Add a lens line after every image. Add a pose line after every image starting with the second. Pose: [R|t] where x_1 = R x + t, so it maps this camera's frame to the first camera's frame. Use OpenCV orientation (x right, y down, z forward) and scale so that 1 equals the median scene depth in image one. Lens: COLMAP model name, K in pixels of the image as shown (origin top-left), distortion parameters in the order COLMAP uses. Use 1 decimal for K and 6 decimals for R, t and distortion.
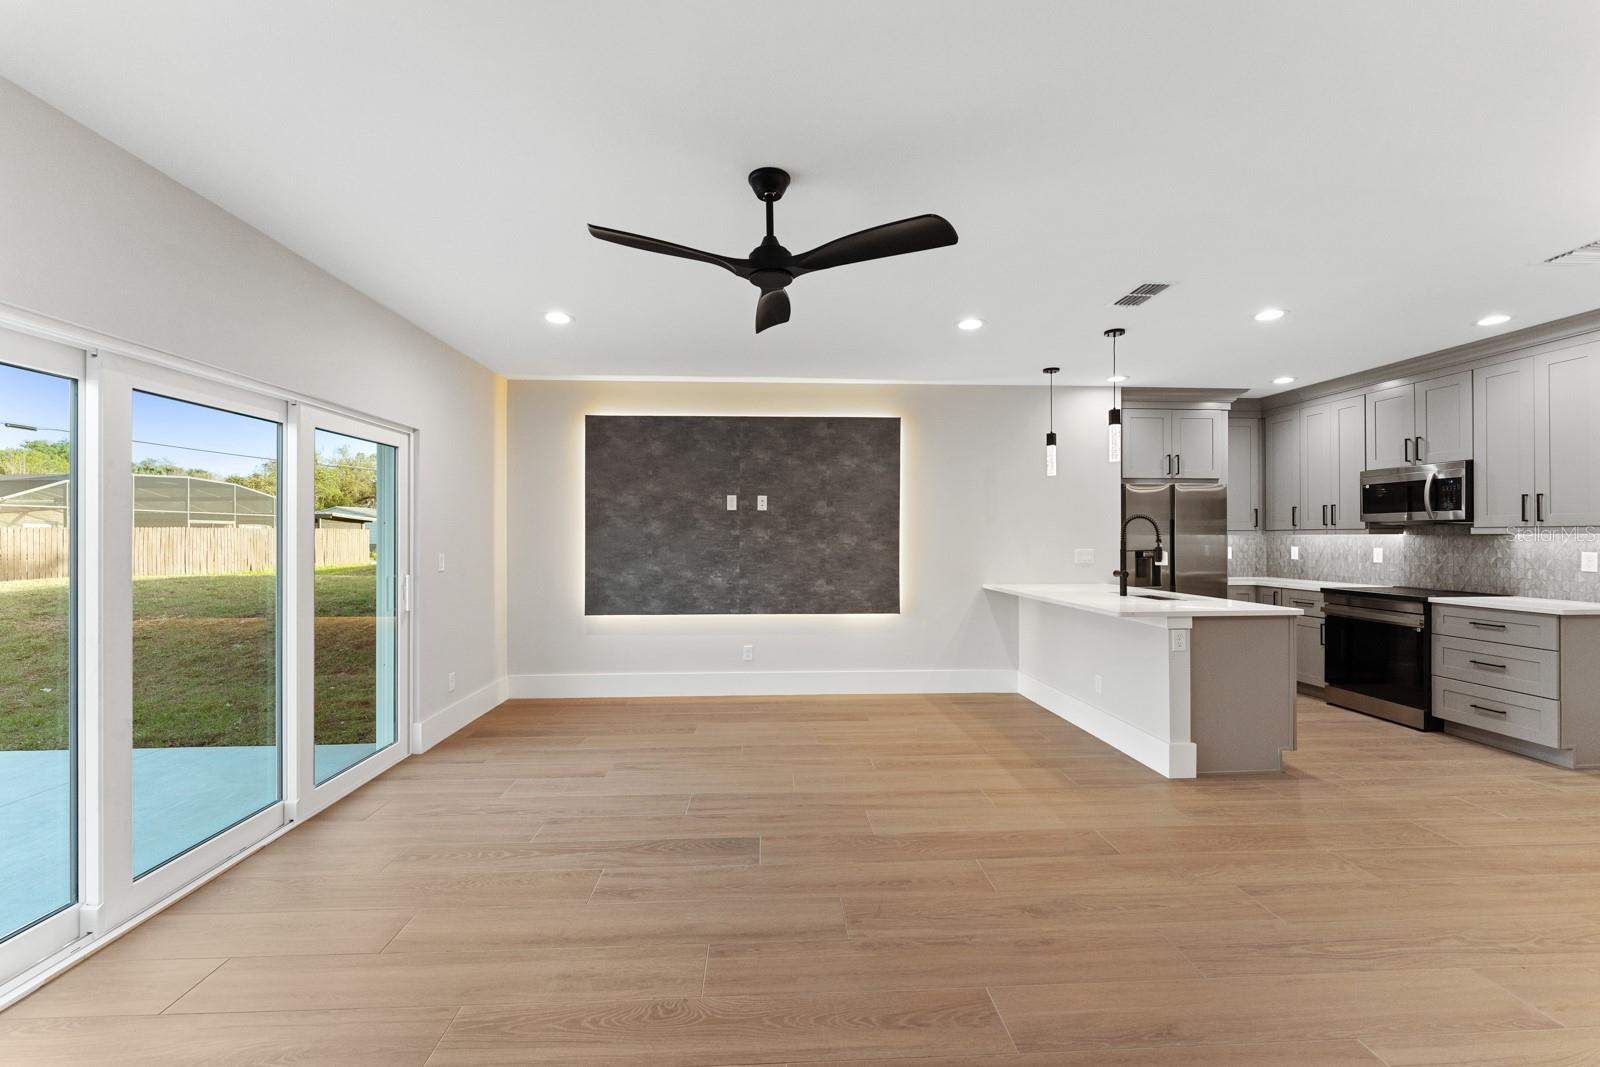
lens RADIAL K [[651.6, 0, 797.0], [0, 651.6, 533.0], [0, 0, 1]] dist [-0.004619, 0.000380]
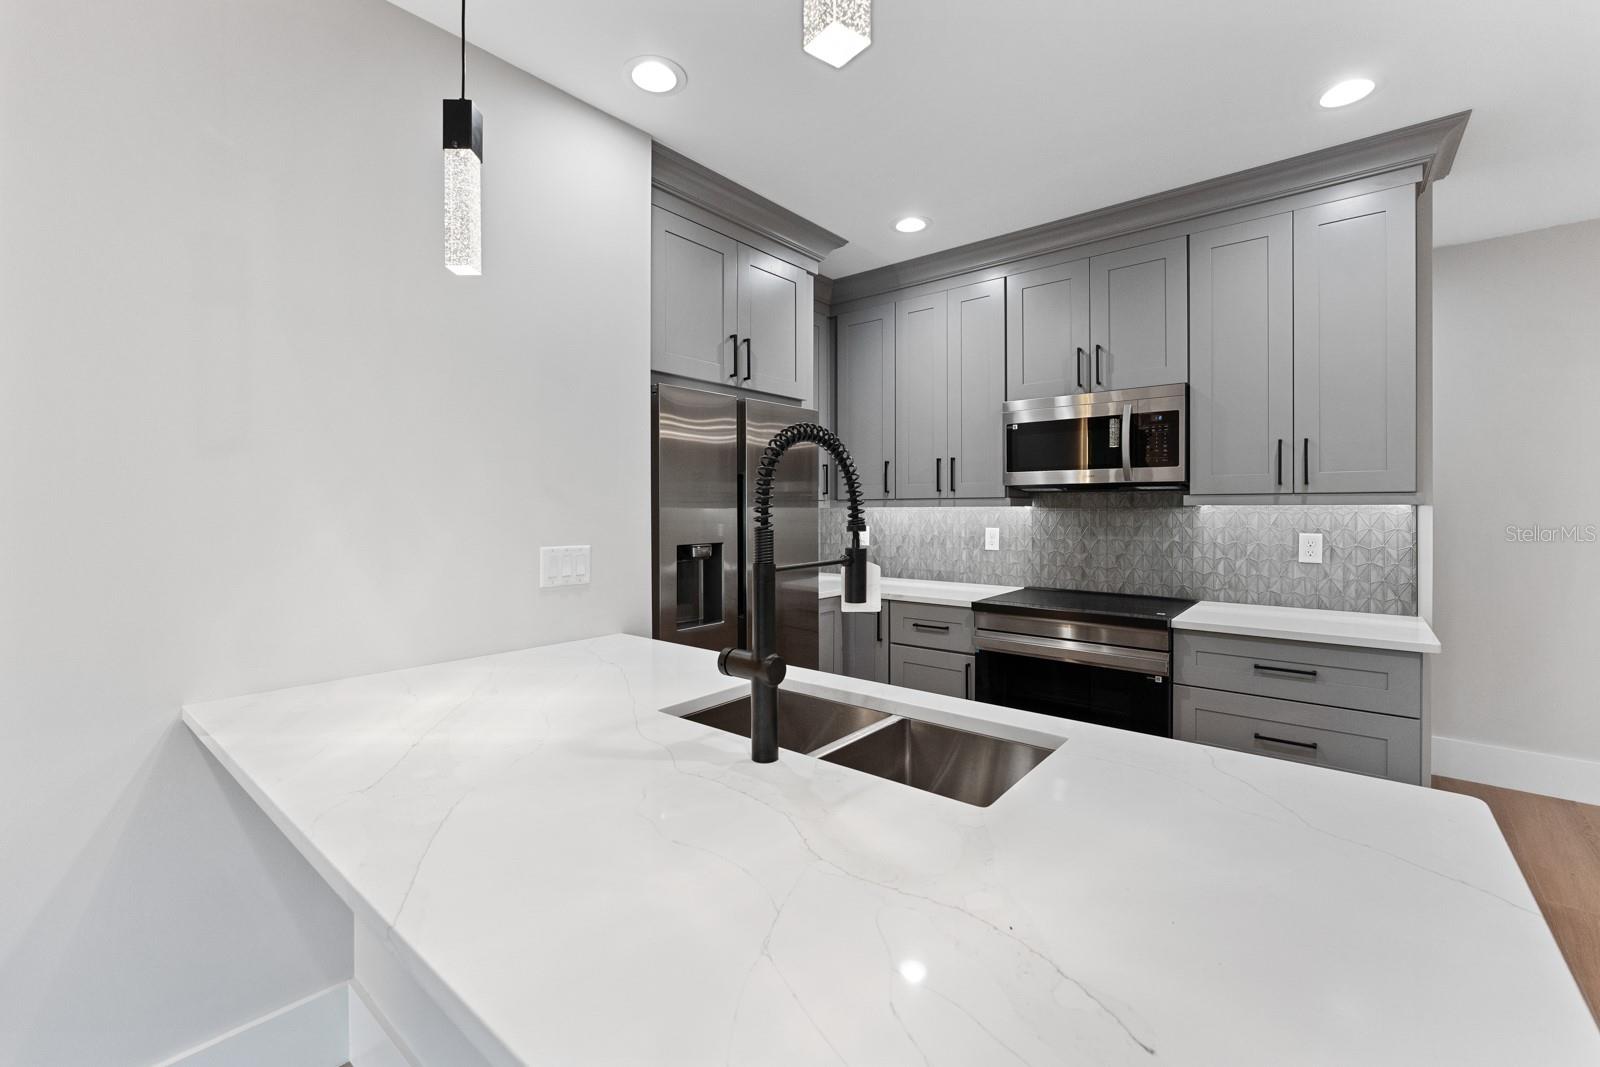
lens RADIAL K [[667.5, 0, 790.3], [0, 667.5, 510.7], [0, 0, 1]] dist [-0.002729, -0.000441]
pose [[0.697212, -0.001956, 0.716862, 0.303160], [-0.002443, 0.999984, 0.005105, 0.003593], [-0.716860, -0.005311, 0.697196, 0.751482]]
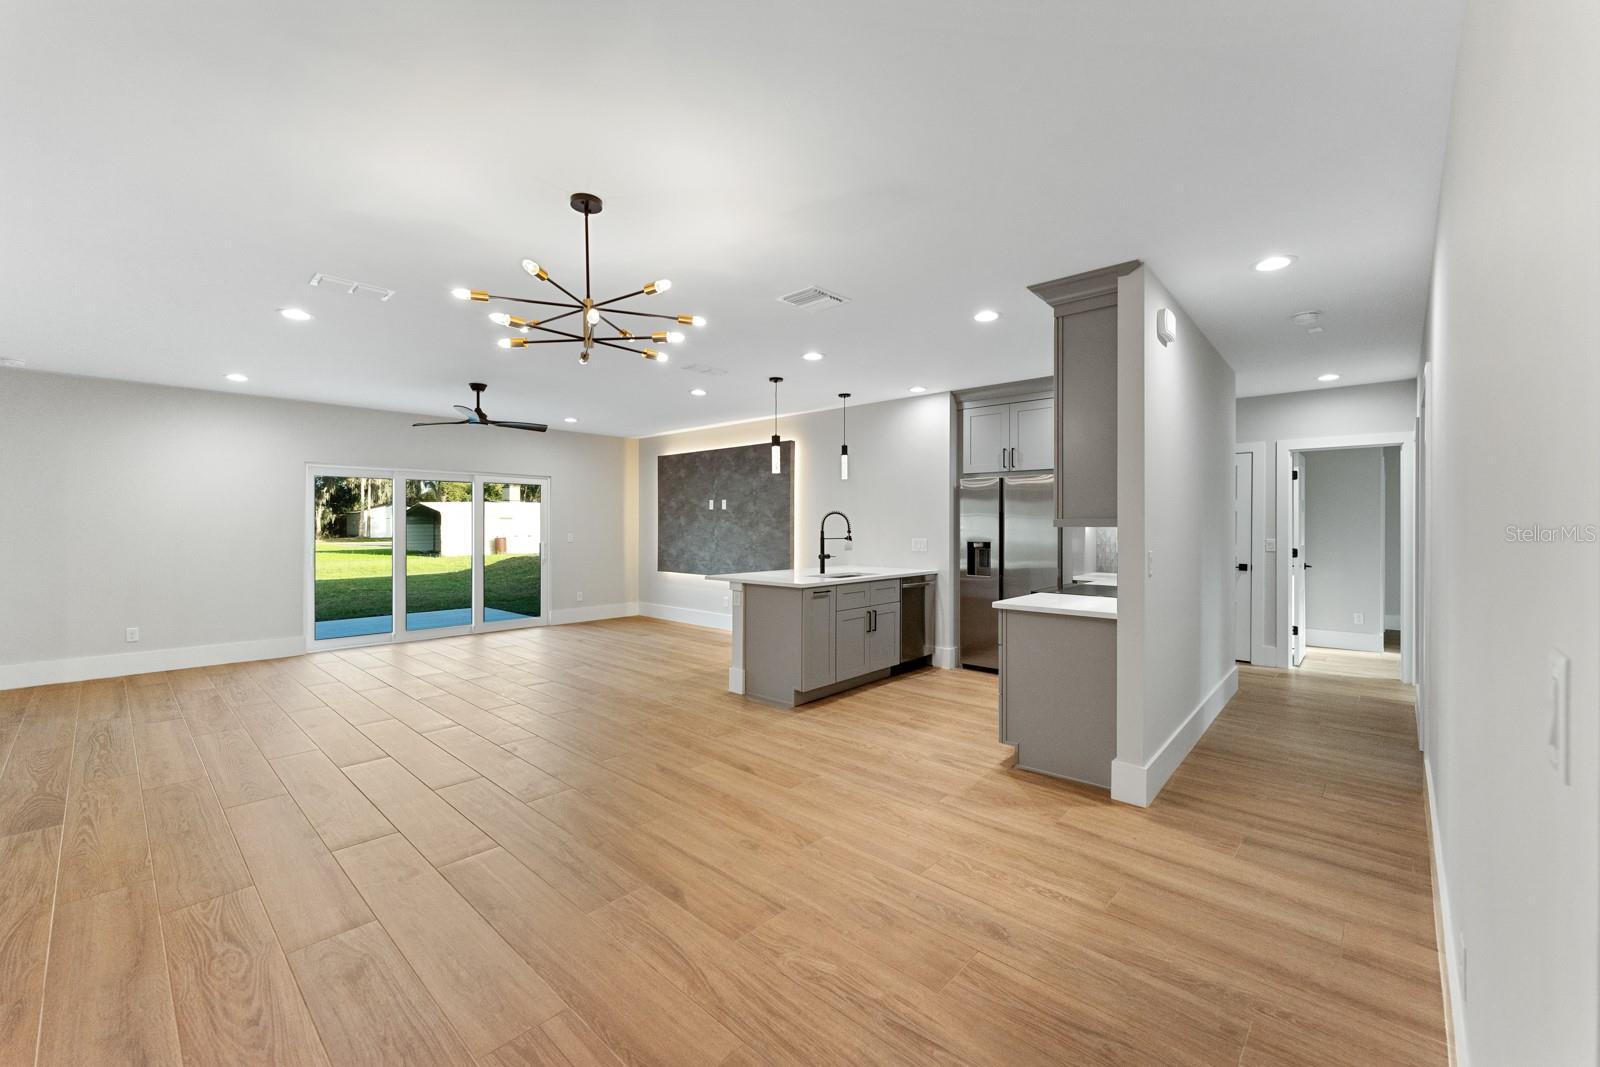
lens RADIAL K [[645.0, 0, 795.5], [0, 645.0, 525.3], [0, 0, 1]] dist [0.001036, -0.000043]
pose [[0.698198, 0.003408, -0.715896, 1.262740], [-0.000411, 0.999990, 0.004359, -0.004286], [0.715904, -0.002749, 0.698193, 0.063123]]
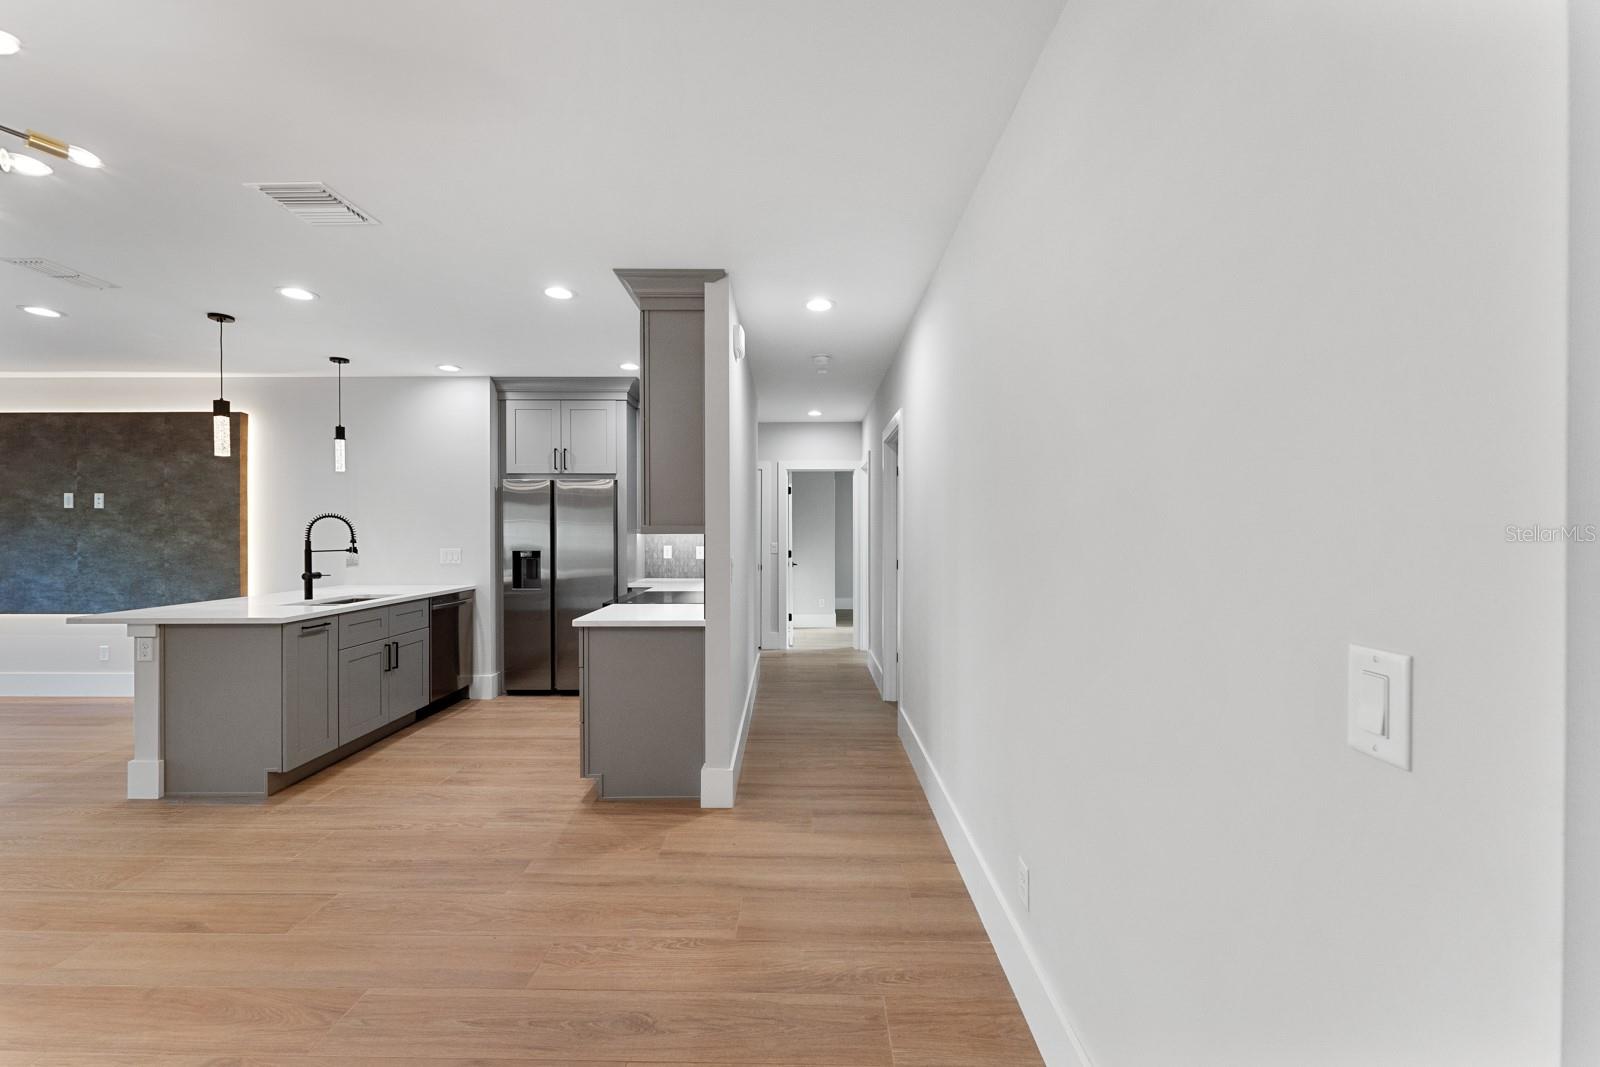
lens RADIAL K [[642.1, 0, 796.2], [0, 642.1, 535.6], [0, 0, 1]] dist [0.001507, 0.000032]
pose [[0.997789, 0.001384, -0.066448, 1.156632], [-0.000729, 0.999951, 0.009873, -0.004593], [0.066458, -0.009802, 0.997741, 0.113274]]
